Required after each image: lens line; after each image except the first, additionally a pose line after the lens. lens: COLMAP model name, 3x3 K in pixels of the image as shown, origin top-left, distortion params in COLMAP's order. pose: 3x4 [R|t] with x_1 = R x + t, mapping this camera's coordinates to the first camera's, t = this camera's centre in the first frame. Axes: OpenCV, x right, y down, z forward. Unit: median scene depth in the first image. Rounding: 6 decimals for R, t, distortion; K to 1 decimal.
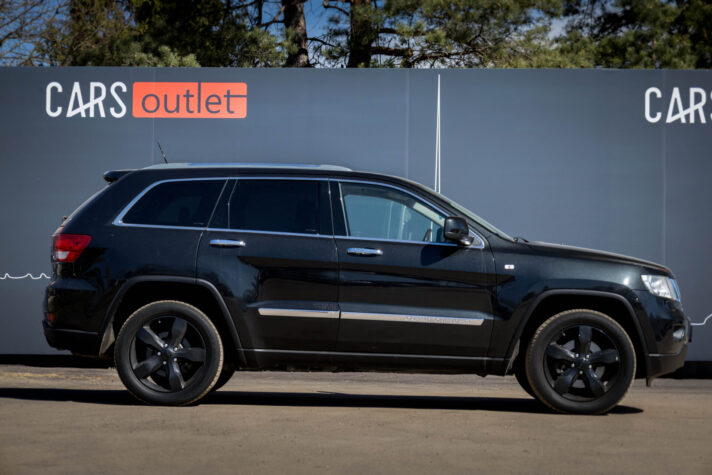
lens RADIAL K [[2170.9, 0, 356.0], [0, 2170.9, 237.5], [0, 0, 1]] dist [0.077373, -0.657008]
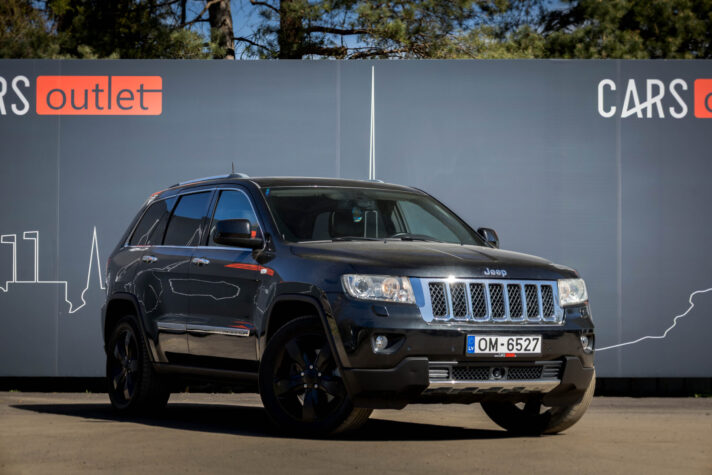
lens RADIAL K [[2106.6, 0, 356.0], [0, 2106.6, 237.5], [0, 0, 1]] dist [-0.006416, 0.267935]
pose [[0.999646, -0.006438, 0.025817, 0.007781], [0.006757, 0.999902, -0.012299, 0.007803], [-0.025735, 0.012469, 0.999591, 0.116461]]
